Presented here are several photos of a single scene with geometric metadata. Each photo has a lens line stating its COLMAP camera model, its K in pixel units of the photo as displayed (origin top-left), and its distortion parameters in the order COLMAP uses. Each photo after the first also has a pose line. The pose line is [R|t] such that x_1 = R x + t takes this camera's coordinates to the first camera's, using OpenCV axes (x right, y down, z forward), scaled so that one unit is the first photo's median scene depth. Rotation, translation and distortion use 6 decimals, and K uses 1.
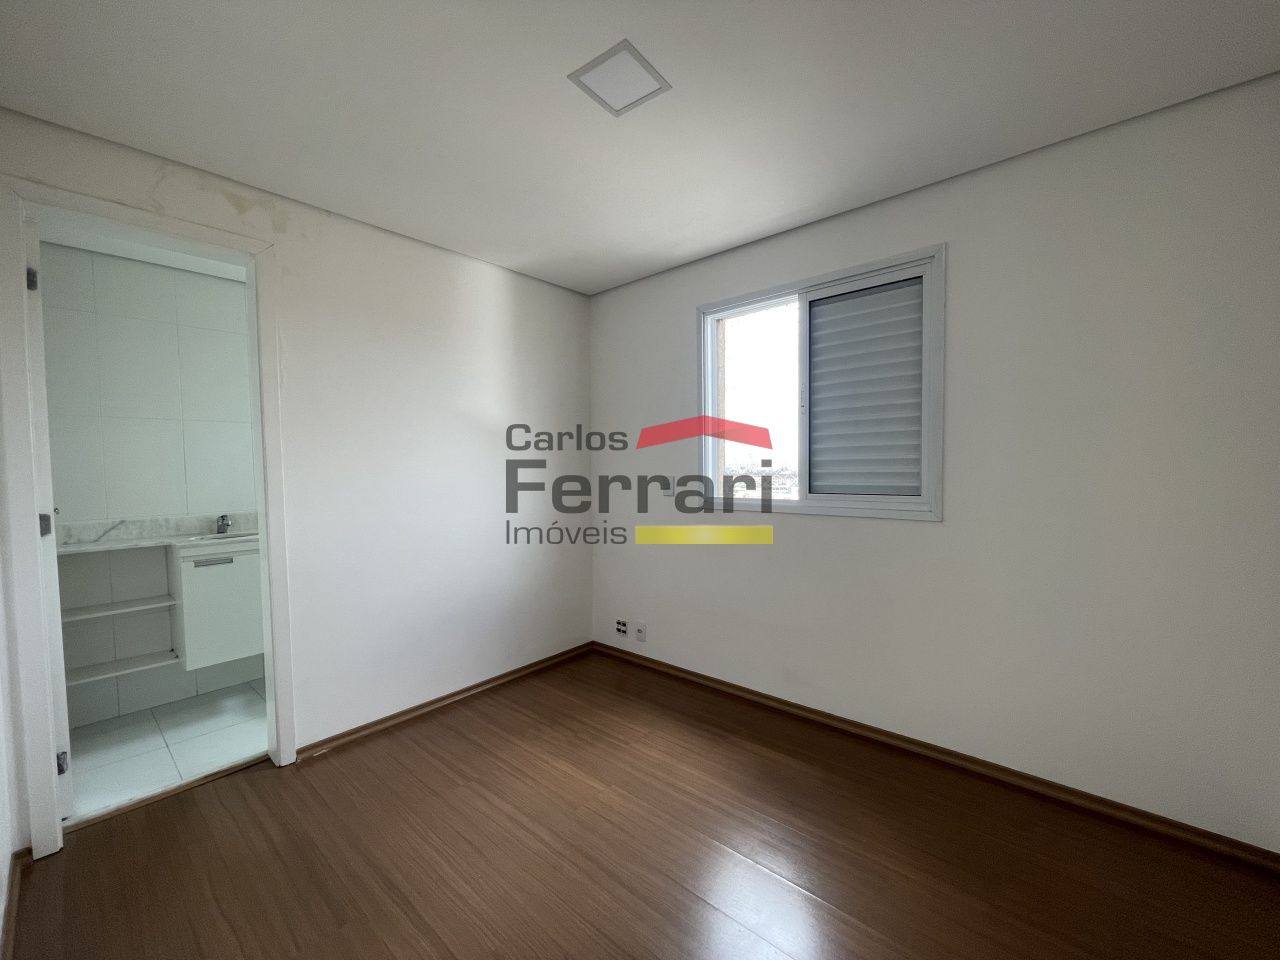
lens RADIAL K [[516.3, 0, 646.8], [0, 516.3, 487.7], [0, 0, 1]] dist [0.001816, -0.000315]
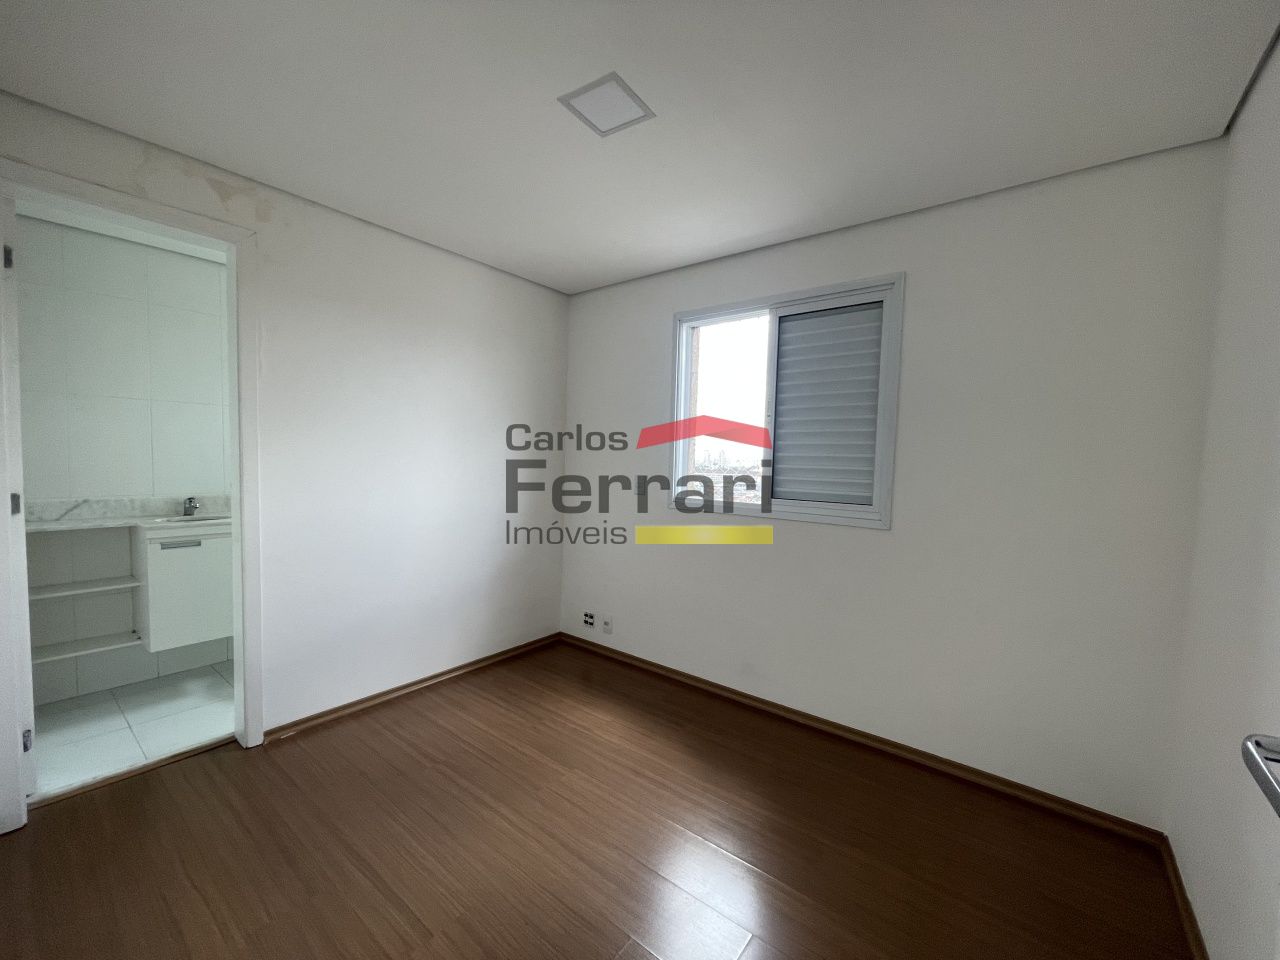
lens RADIAL K [[501.0, 0, 646.8], [0, 501.0, 491.7], [0, 0, 1]] dist [0.002566, -0.000155]
pose [[0.997598, 0.039252, 0.057072, 0.000211], [-0.039963, 0.999136, 0.011369, -0.007209], [-0.056576, -0.013622, 0.998305, -0.024378]]
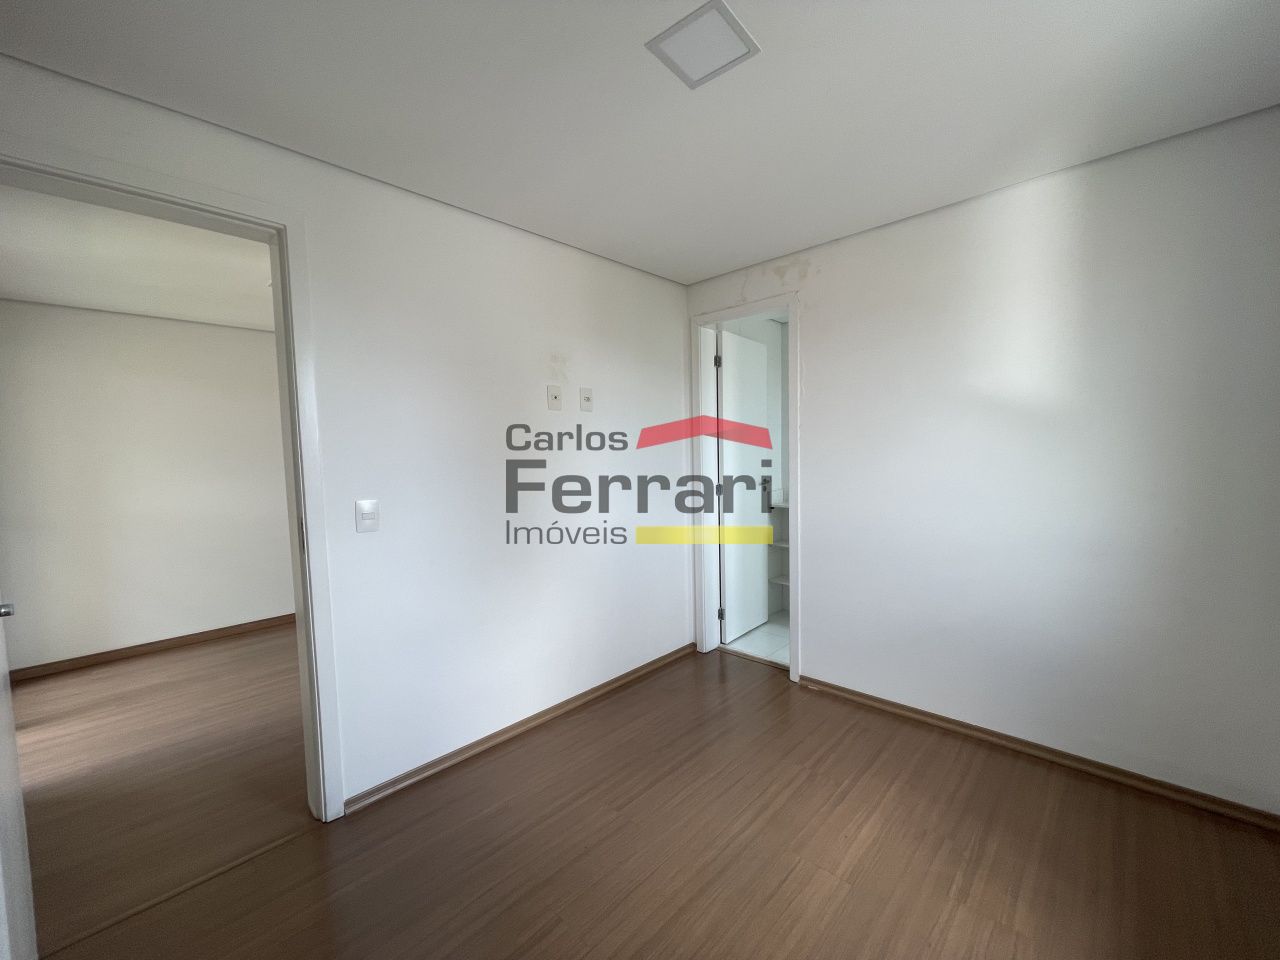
lens RADIAL K [[506.1, 0, 646.9], [0, 506.1, 490.1], [0, 0, 1]] dist [0.002894, 0.000020]
pose [[-0.011113, 0.090788, -0.995808, 0.548134], [-0.021869, 0.995609, 0.091014, -0.070309], [0.999699, 0.022789, -0.009079, 0.579554]]
